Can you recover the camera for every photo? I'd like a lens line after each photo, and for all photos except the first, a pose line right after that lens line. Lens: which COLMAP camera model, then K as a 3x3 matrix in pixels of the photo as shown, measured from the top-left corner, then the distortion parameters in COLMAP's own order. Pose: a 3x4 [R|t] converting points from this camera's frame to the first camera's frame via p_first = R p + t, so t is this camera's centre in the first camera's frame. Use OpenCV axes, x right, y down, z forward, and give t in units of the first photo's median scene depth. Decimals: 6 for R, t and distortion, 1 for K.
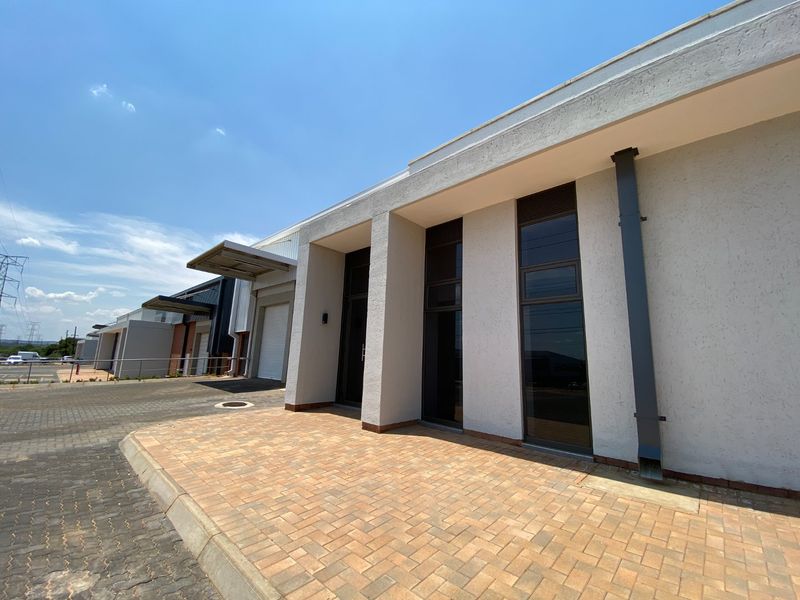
lens RADIAL K [[329.7, 0, 399.0], [0, 329.7, 300.0], [0, 0, 1]] dist [0.017269, -0.019851]
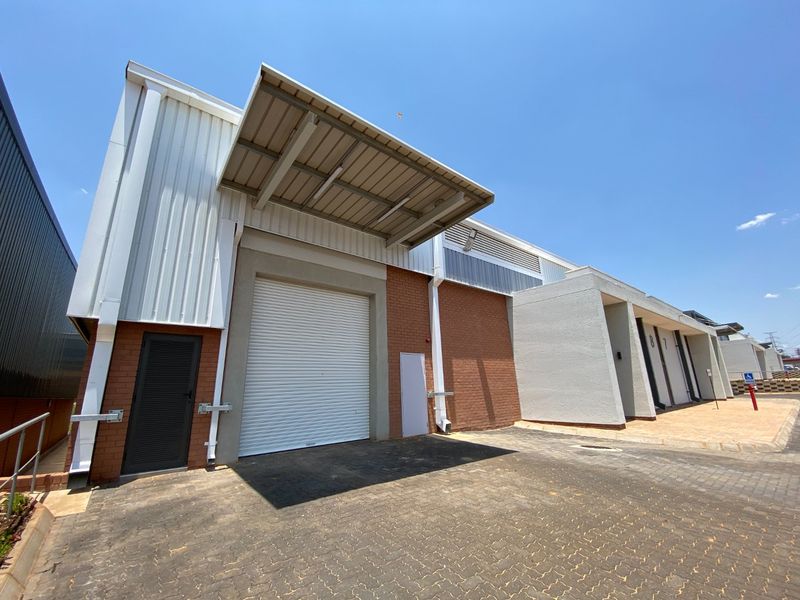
lens RADIAL K [[322.0, 0, 397.0], [0, 322.0, 299.0], [0, 0, 1]] dist [0.015907, -0.018795]
pose [[0.118844, 0.215846, 0.969168, -2.130726], [-0.146835, 0.969174, -0.197842, 0.286403], [-0.981996, -0.118796, 0.146875, 2.128739]]
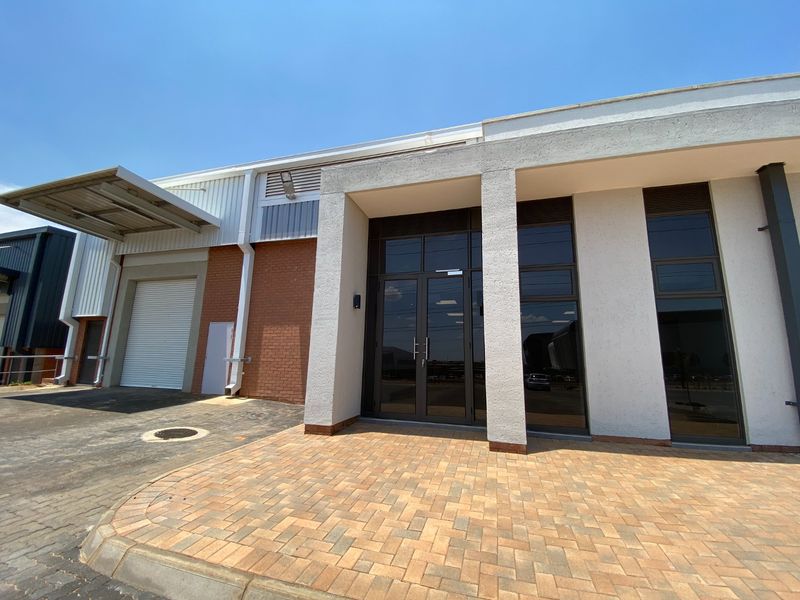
lens RADIAL K [[329.7, 0, 399.0], [0, 329.7, 300.0], [0, 0, 1]] dist [0.017269, -0.019851]
pose [[0.889937, 0.066374, 0.451229, -0.645356], [-0.071140, 0.997446, -0.006413, 0.070462], [-0.450502, -0.026393, 0.892385, 0.430008]]
